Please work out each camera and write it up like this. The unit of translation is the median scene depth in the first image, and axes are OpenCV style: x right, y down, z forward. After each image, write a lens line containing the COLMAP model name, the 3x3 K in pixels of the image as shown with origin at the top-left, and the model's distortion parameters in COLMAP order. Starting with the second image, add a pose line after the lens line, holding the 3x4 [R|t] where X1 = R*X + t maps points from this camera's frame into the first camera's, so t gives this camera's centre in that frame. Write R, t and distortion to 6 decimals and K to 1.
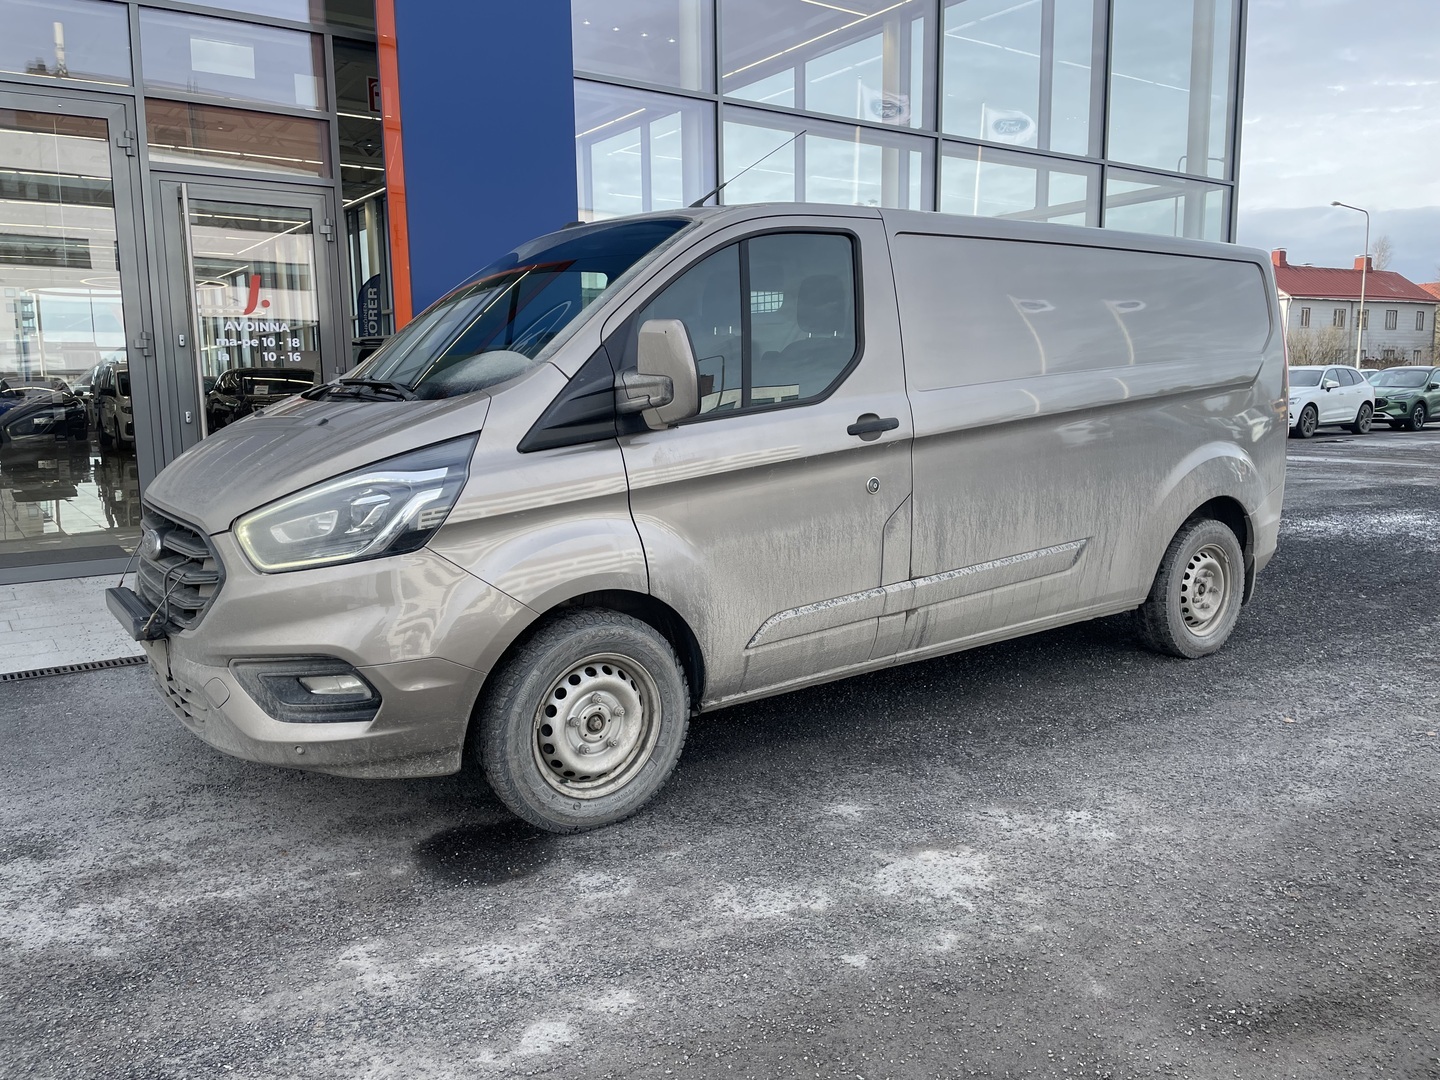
lens RADIAL K [[1081.9, 0, 722.6], [0, 1081.9, 543.6], [0, 0, 1]] dist [0.051037, -0.053156]
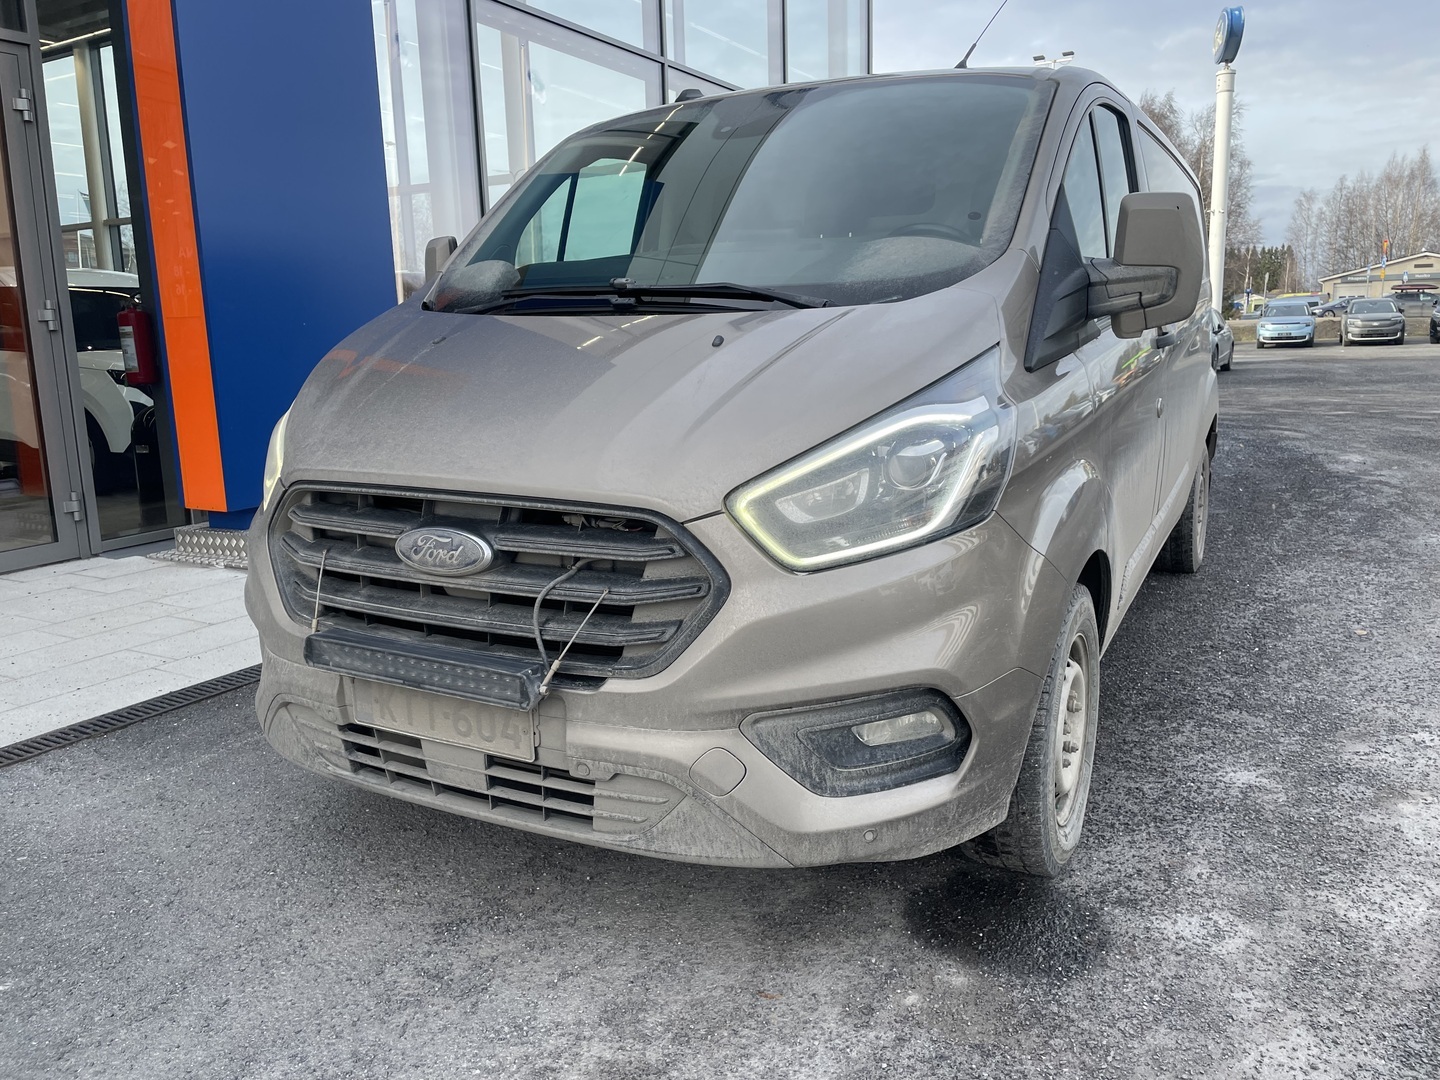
lens RADIAL K [[1081.9, 0, 708.0], [0, 1081.9, 533.2], [0, 0, 1]] dist [0.051037, -0.053156]
pose [[0.905308, -0.092251, 0.414616, -0.706099], [0.080579, 0.995705, 0.045597, -0.027429], [-0.417042, -0.007870, 0.908853, 0.436632]]
